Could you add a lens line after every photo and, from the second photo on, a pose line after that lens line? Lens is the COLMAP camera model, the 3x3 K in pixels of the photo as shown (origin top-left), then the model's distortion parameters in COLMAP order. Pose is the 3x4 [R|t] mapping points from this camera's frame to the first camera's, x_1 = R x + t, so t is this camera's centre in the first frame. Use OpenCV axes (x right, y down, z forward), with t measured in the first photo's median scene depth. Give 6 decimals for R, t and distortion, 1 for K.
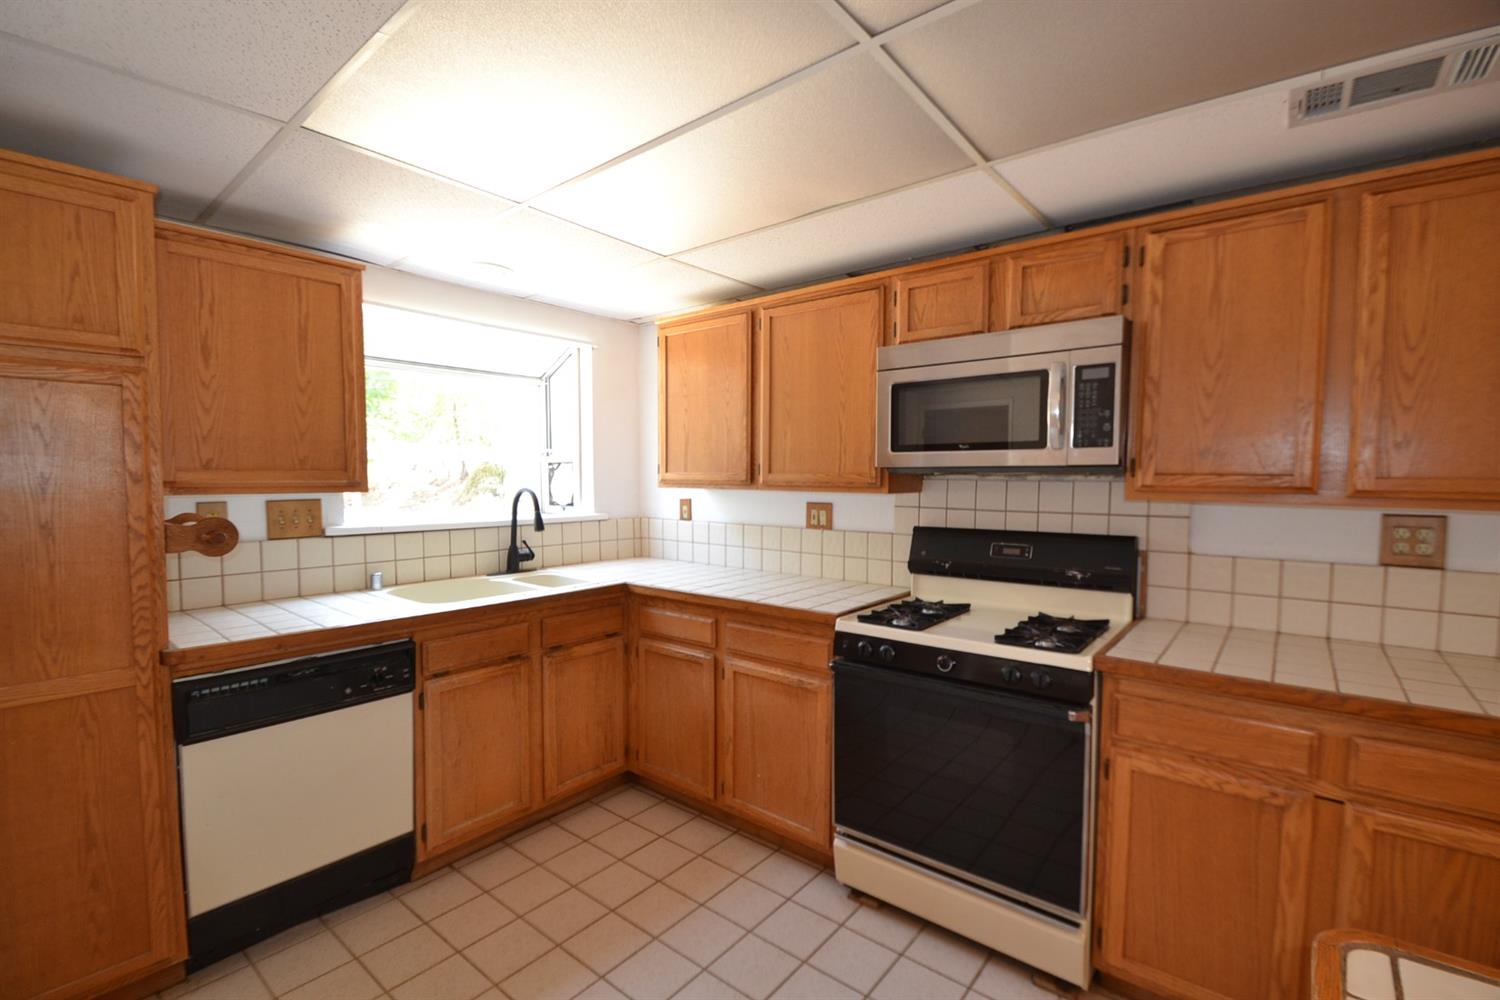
lens RADIAL K [[666.1, 0, 750.6], [0, 666.1, 515.3], [0, 0, 1]] dist [0.012144, -0.014774]
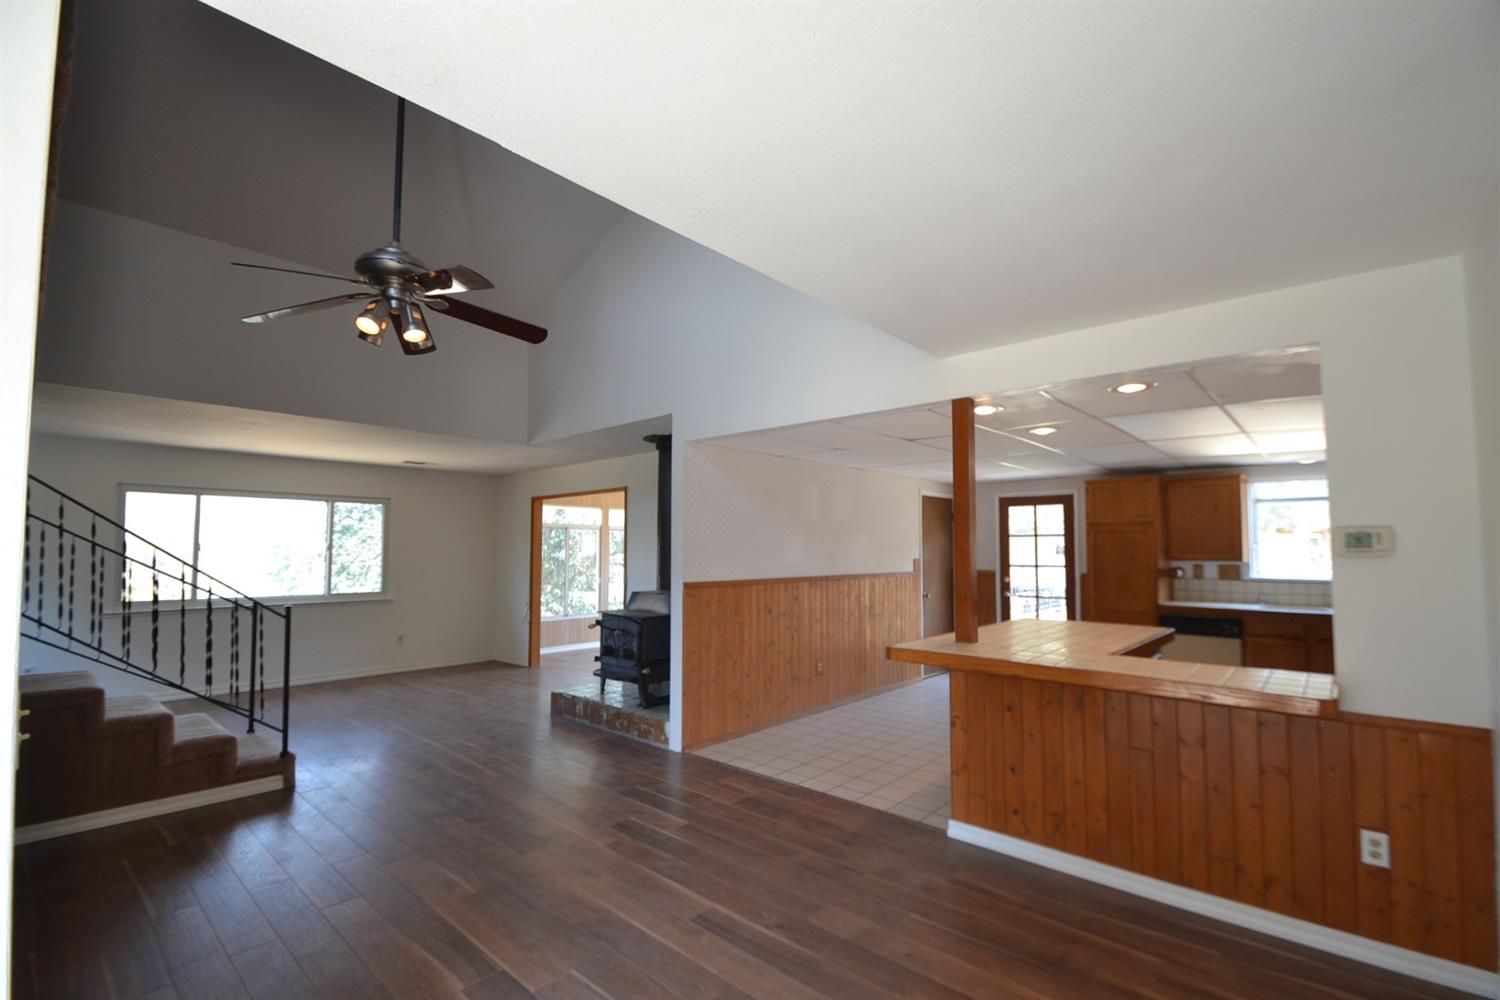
lens RADIAL K [[666.1, 0, 750.6], [0, 666.1, 515.3], [0, 0, 1]] dist [0.012144, -0.014774]
pose [[-0.032044, -0.048665, -0.998301, 1.928031], [-0.060107, 0.997100, -0.046677, 0.018504], [0.997677, 0.058509, -0.034877, -0.740996]]
